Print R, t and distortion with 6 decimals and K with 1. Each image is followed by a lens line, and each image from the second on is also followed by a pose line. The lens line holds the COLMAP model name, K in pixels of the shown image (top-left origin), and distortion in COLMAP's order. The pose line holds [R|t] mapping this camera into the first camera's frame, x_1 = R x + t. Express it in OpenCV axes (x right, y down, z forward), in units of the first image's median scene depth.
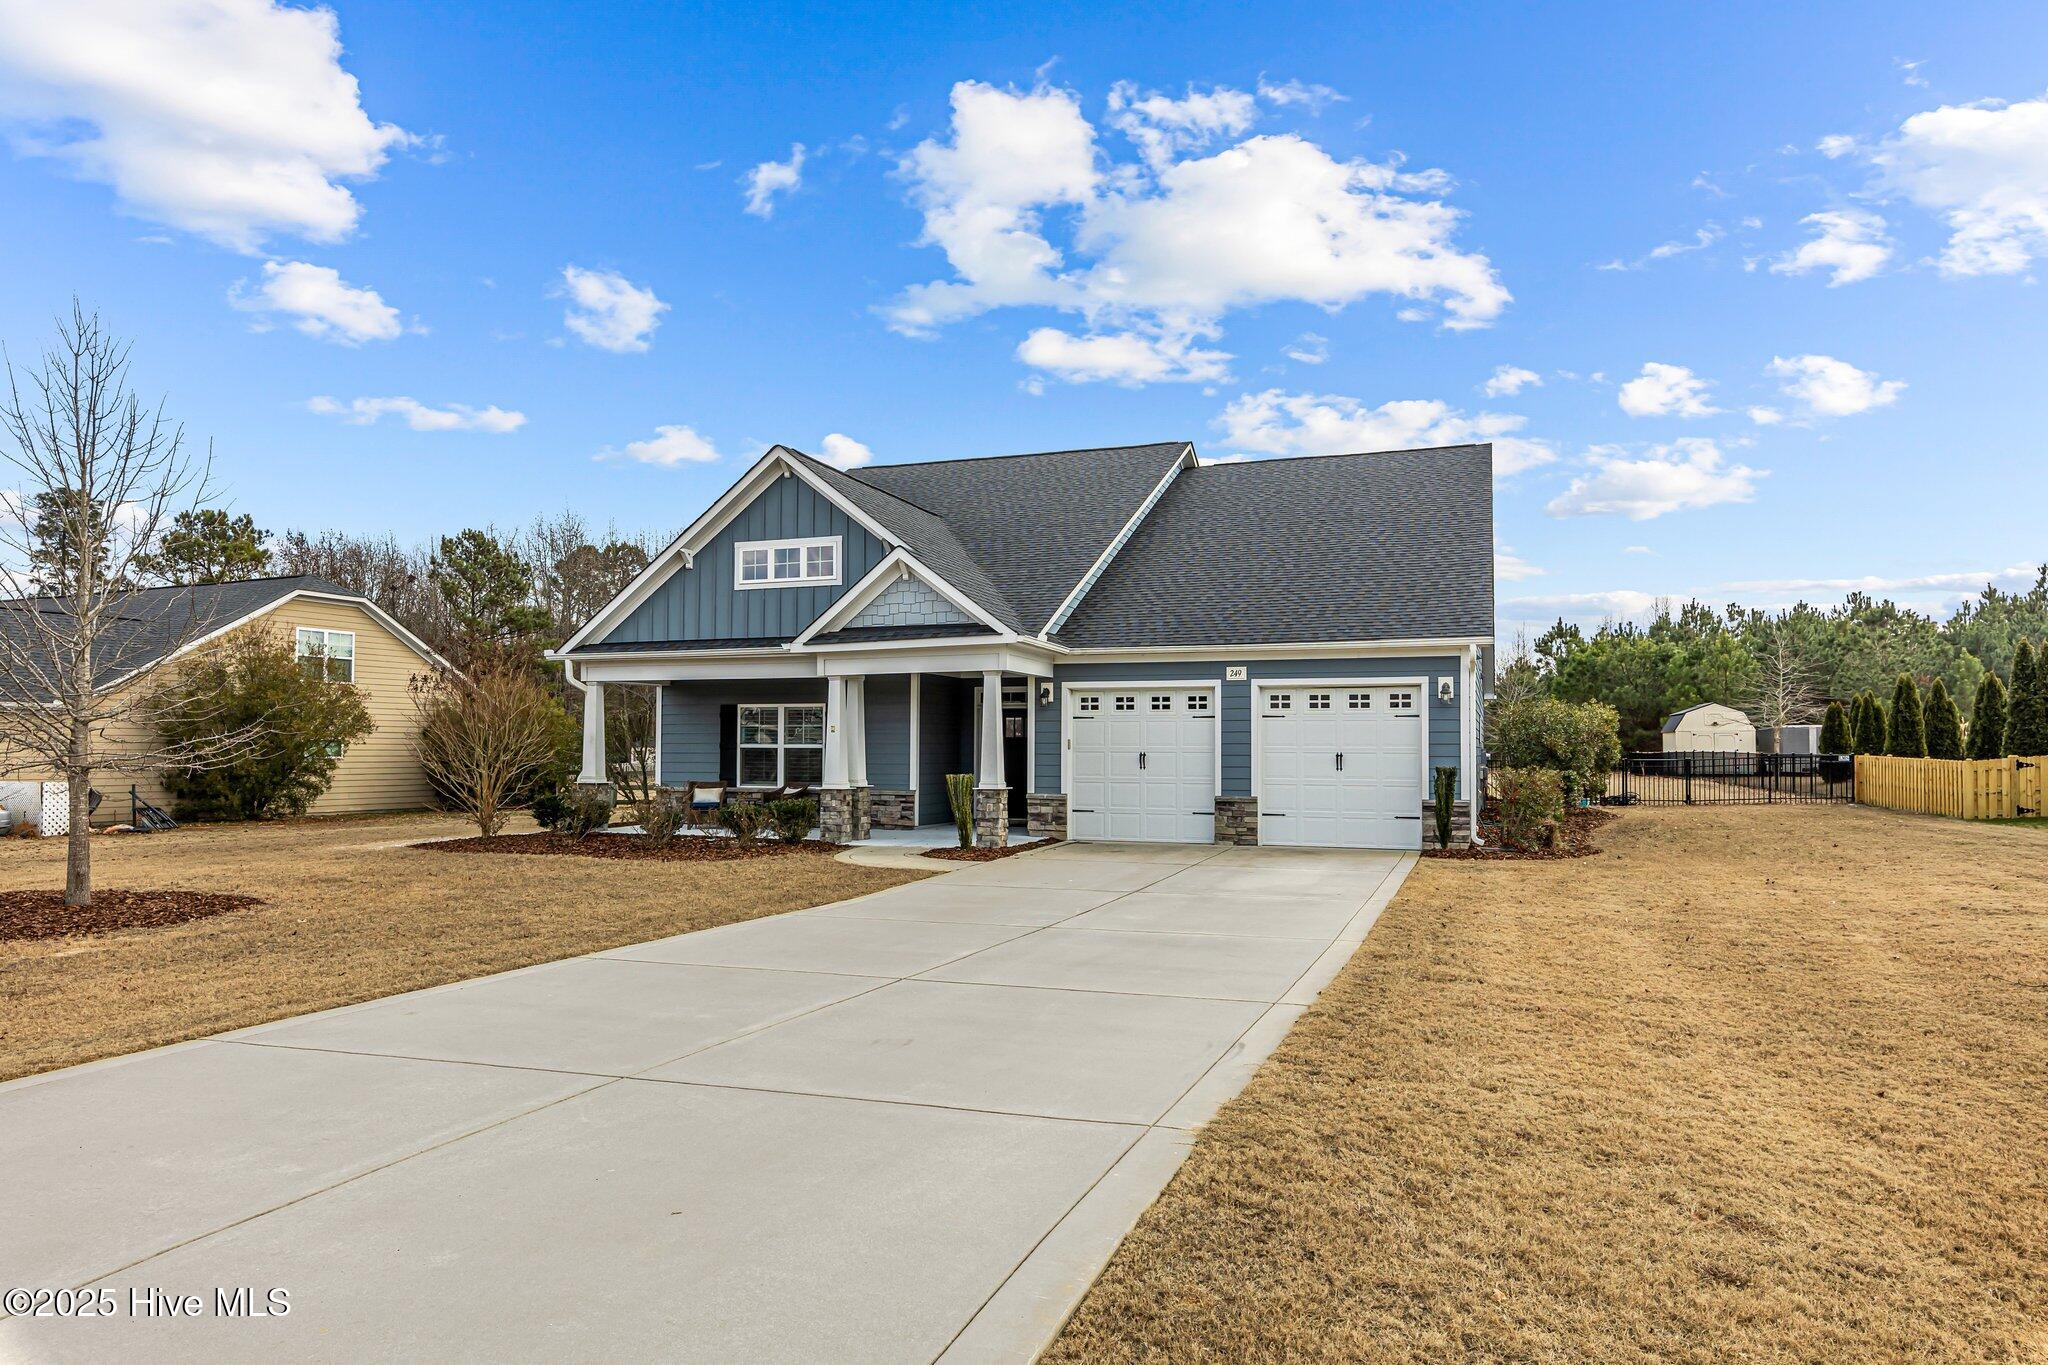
lens RADIAL K [[1309.2, 0, 1020.1], [0, 1309.2, 712.8], [0, 0, 1]] dist [-0.004250, 0.000263]
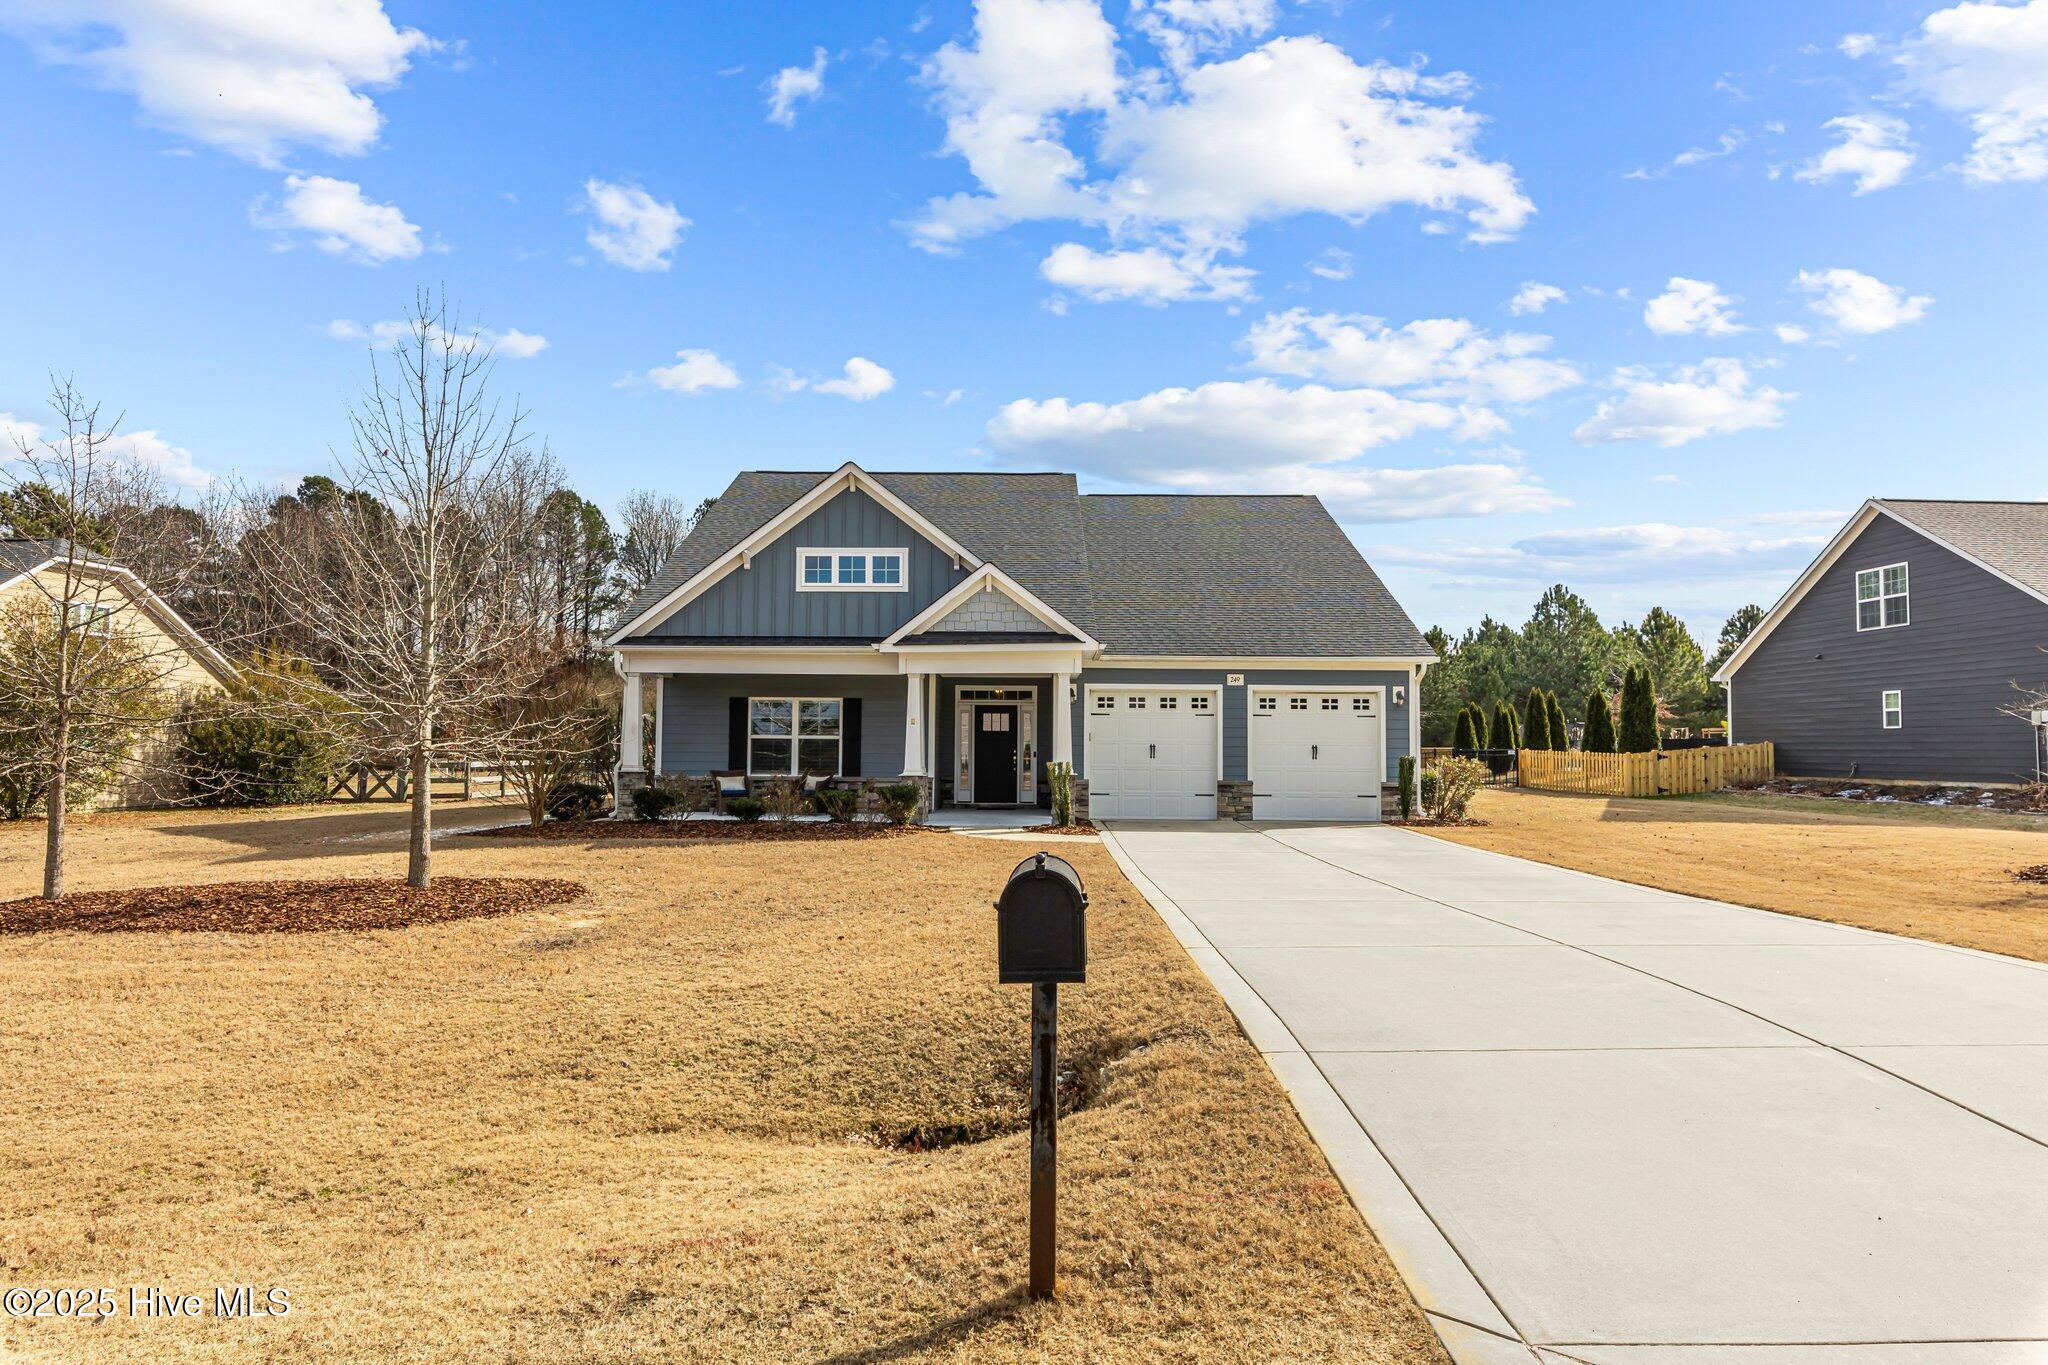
lens RADIAL K [[1295.8, 0, 1024.0], [0, 1295.8, 682.5], [0, 0, 1]] dist [0.001302, -0.000219]
pose [[0.938691, 0.020986, 0.344119, -0.420698], [-0.014136, 0.999649, -0.022402, 0.002216], [-0.344468, 0.016164, 0.938659, -0.063742]]
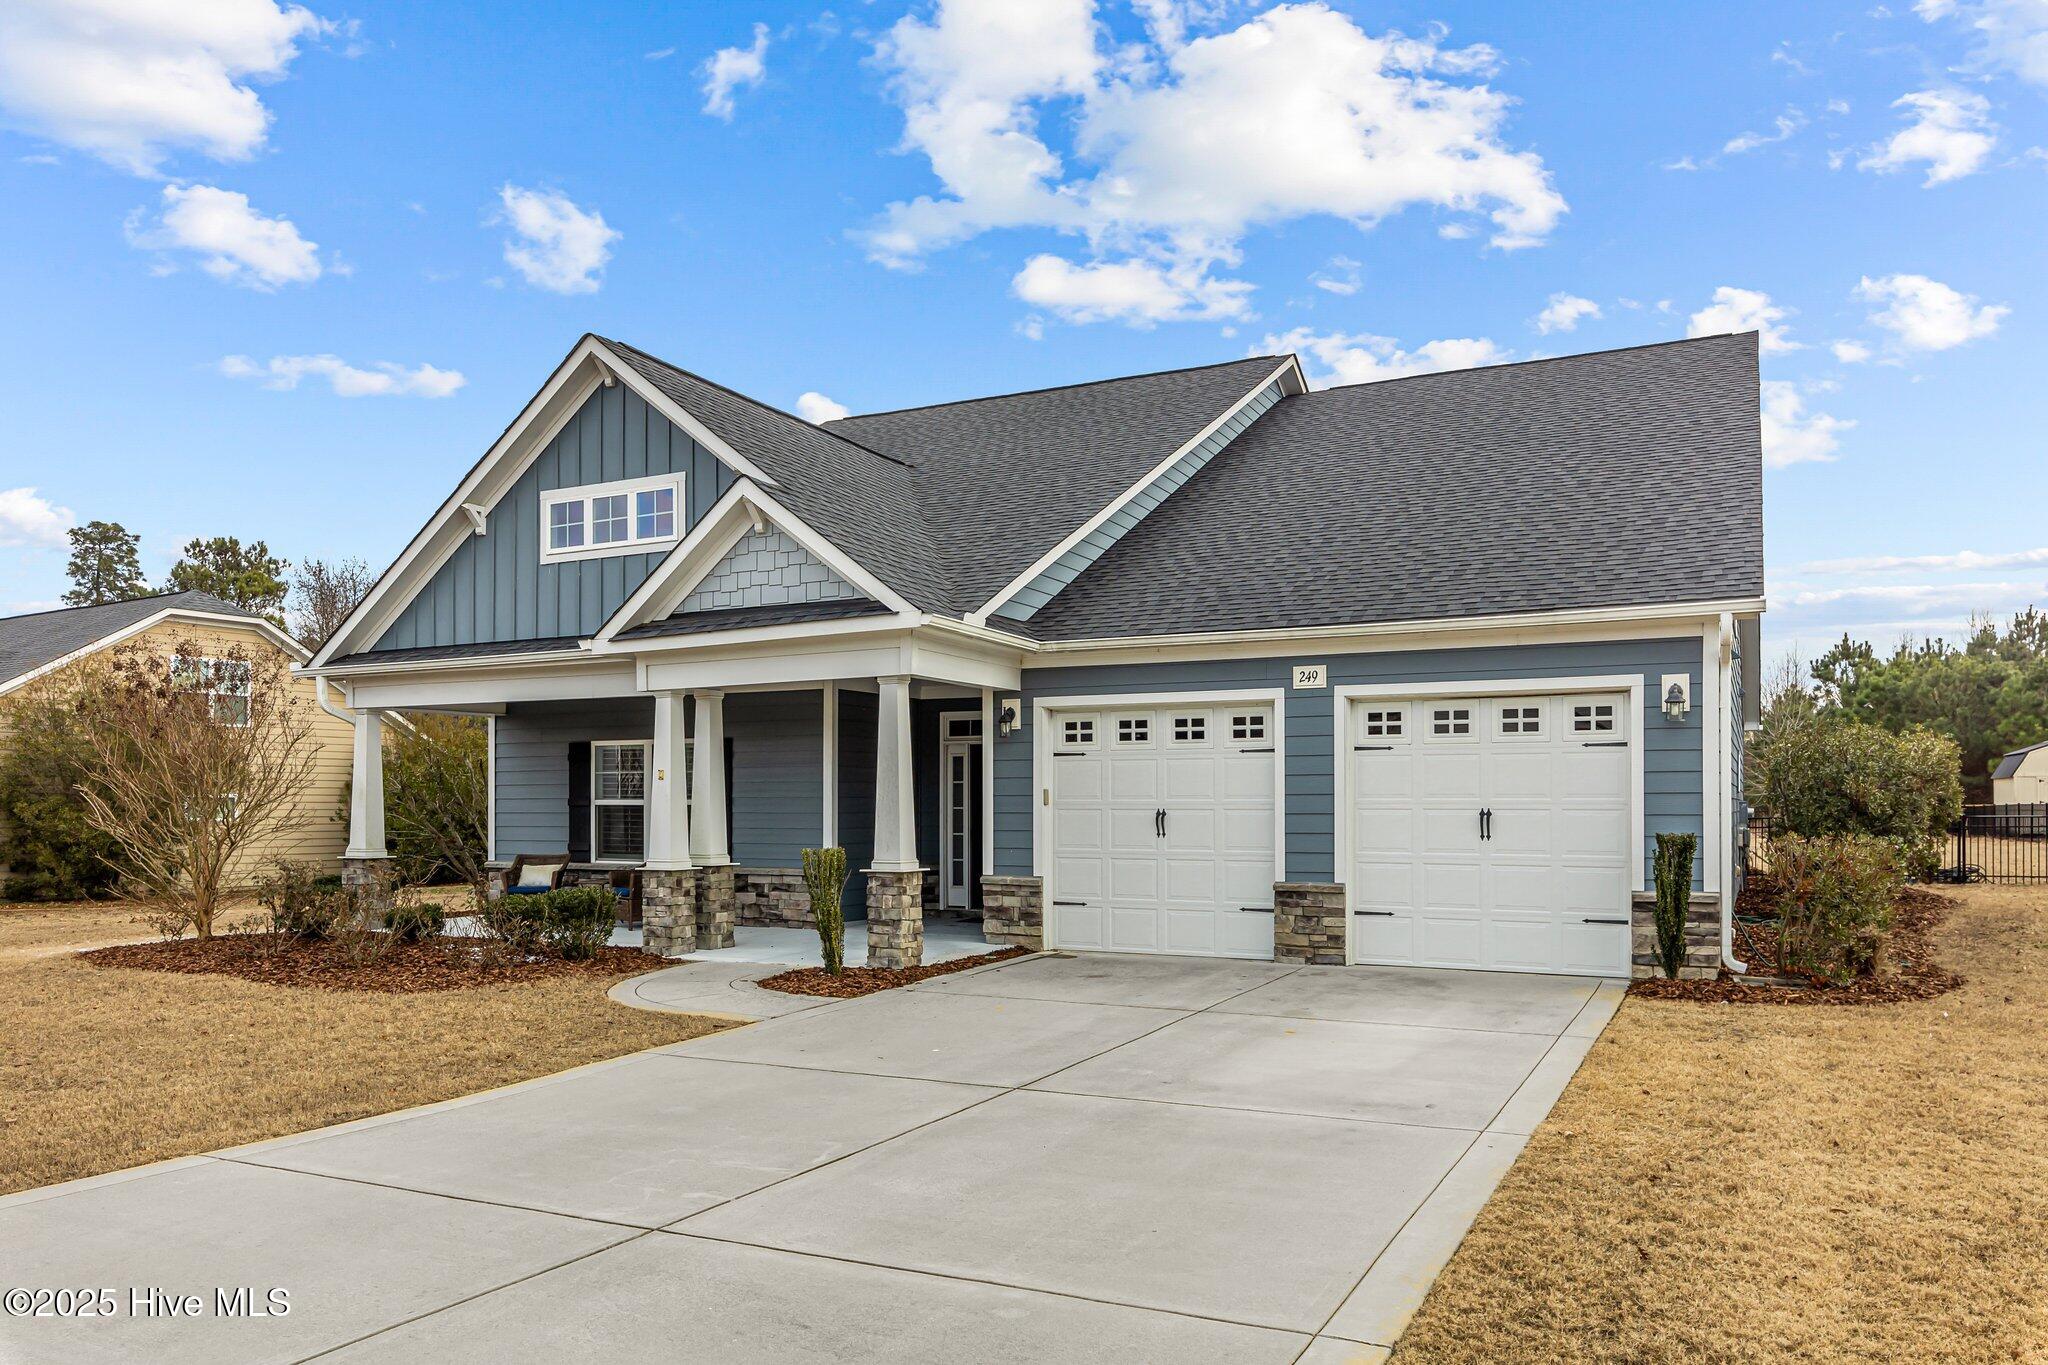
lens RADIAL K [[1467.0, 0, 1015.9], [0, 1467.0, 795.6], [0, 0, 1]] dist [-0.000449, 0.002687]
pose [[0.992906, -0.005469, -0.118779, 0.107619], [0.007998, 0.999751, 0.020822, 0.008769], [0.118636, -0.021625, 0.992702, 0.308117]]
